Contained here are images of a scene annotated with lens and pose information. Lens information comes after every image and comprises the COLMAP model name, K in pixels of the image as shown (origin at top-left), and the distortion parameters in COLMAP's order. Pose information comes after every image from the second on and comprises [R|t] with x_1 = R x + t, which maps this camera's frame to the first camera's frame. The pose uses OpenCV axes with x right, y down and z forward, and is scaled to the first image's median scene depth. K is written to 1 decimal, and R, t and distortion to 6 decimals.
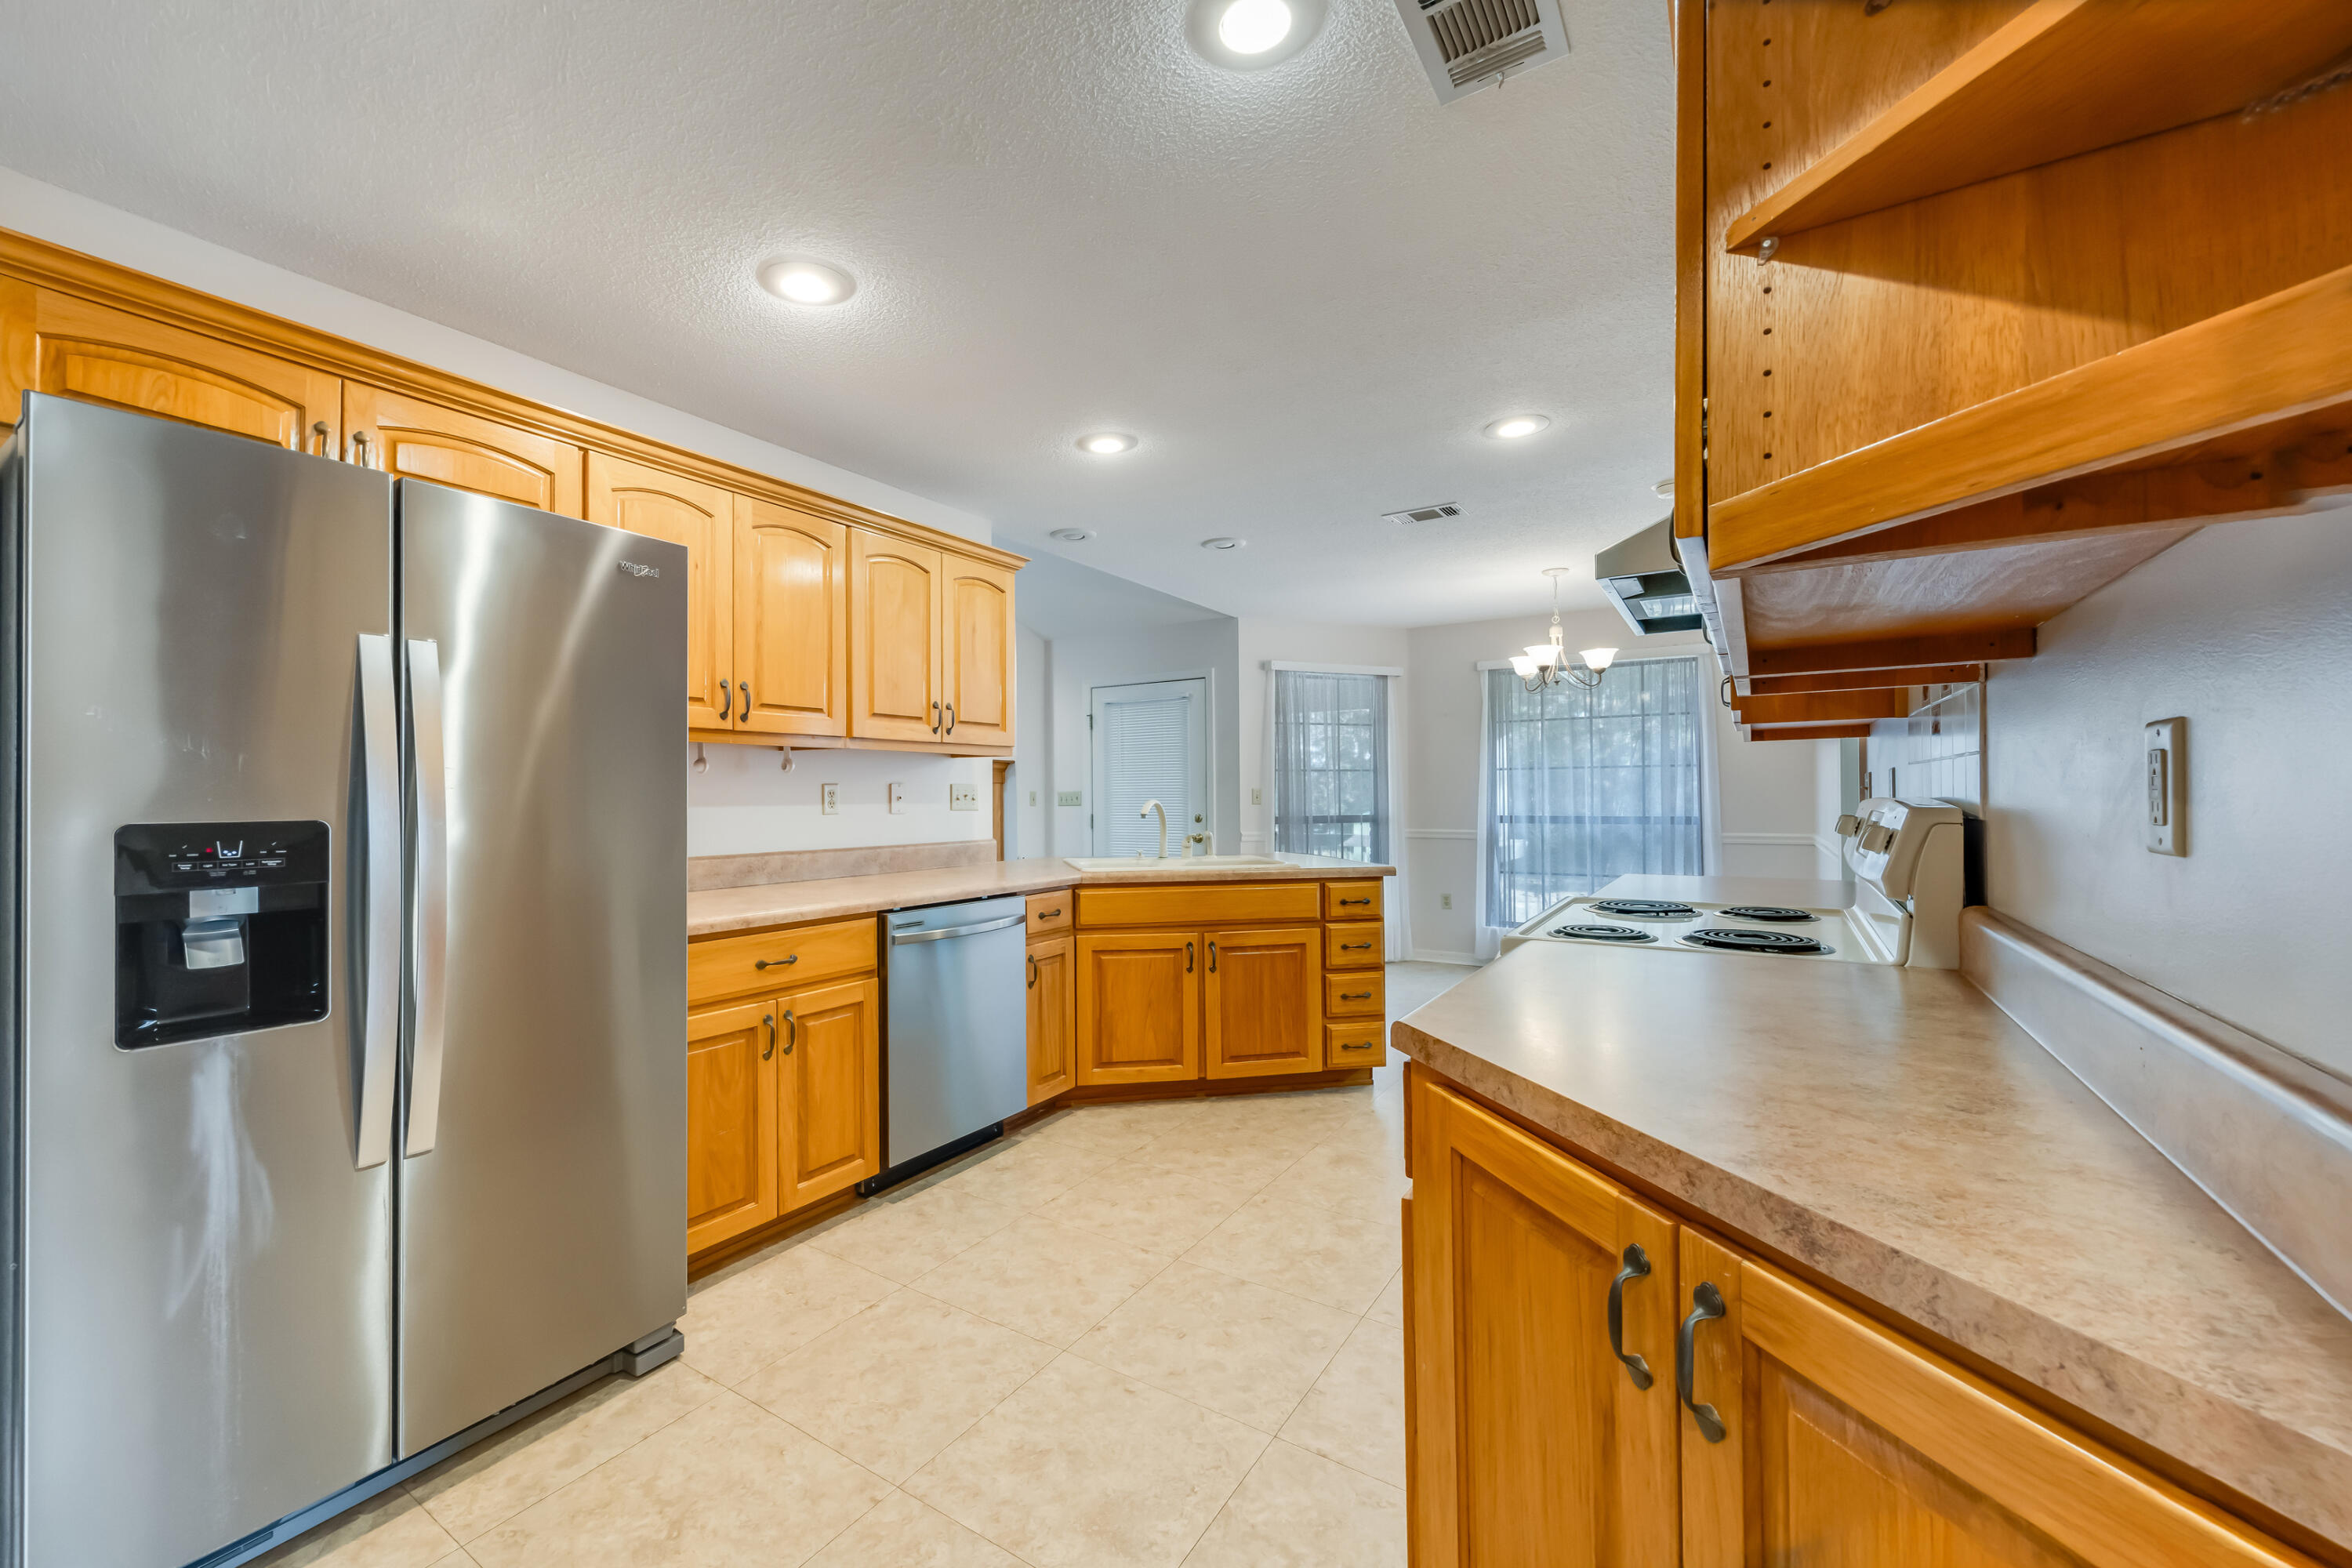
lens RADIAL K [[938.2, 0, 1181.5], [0, 938.2, 792.8], [0, 0, 1]] dist [0.001674, 0.000234]
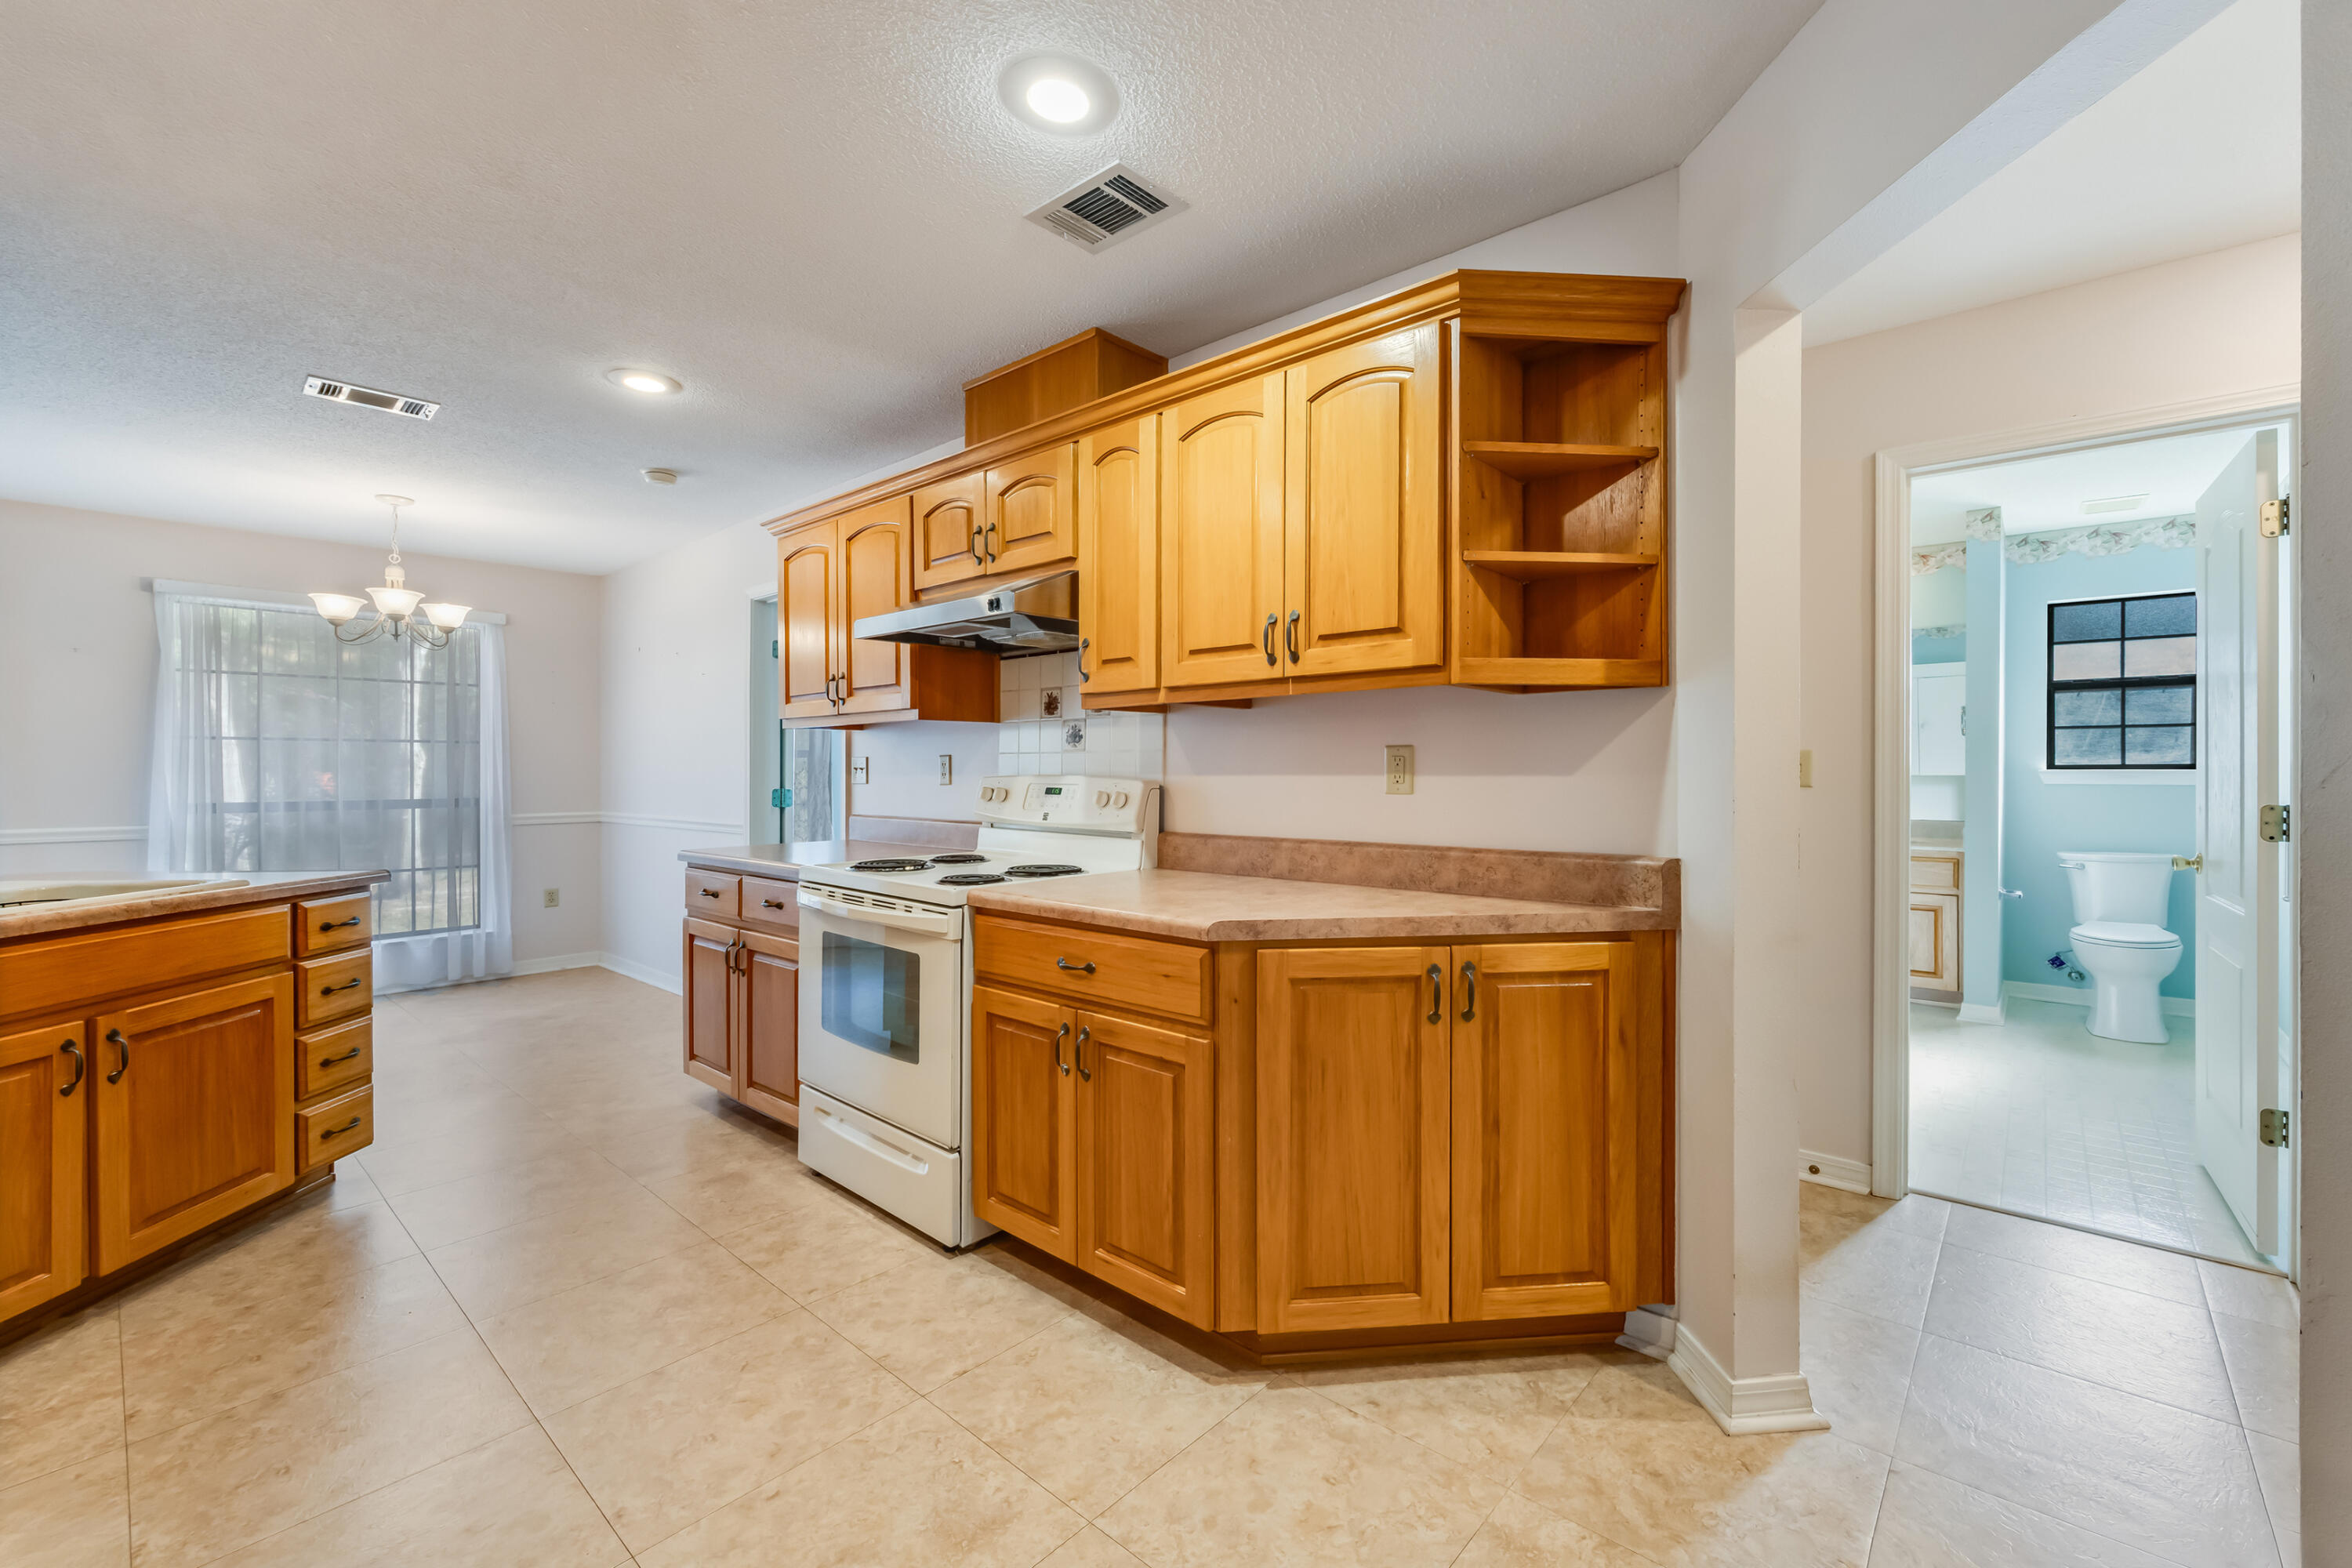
lens RADIAL K [[938.2, 0, 1191.7], [0, 938.2, 775.8], [0, 0, 1]] dist [0.001674, 0.000234]
pose [[0.165164, 0.001947, 0.986264, -0.409020], [-0.004545, 0.999989, -0.001213, 0.003119], [-0.986256, -0.004283, 0.165171, 0.256217]]
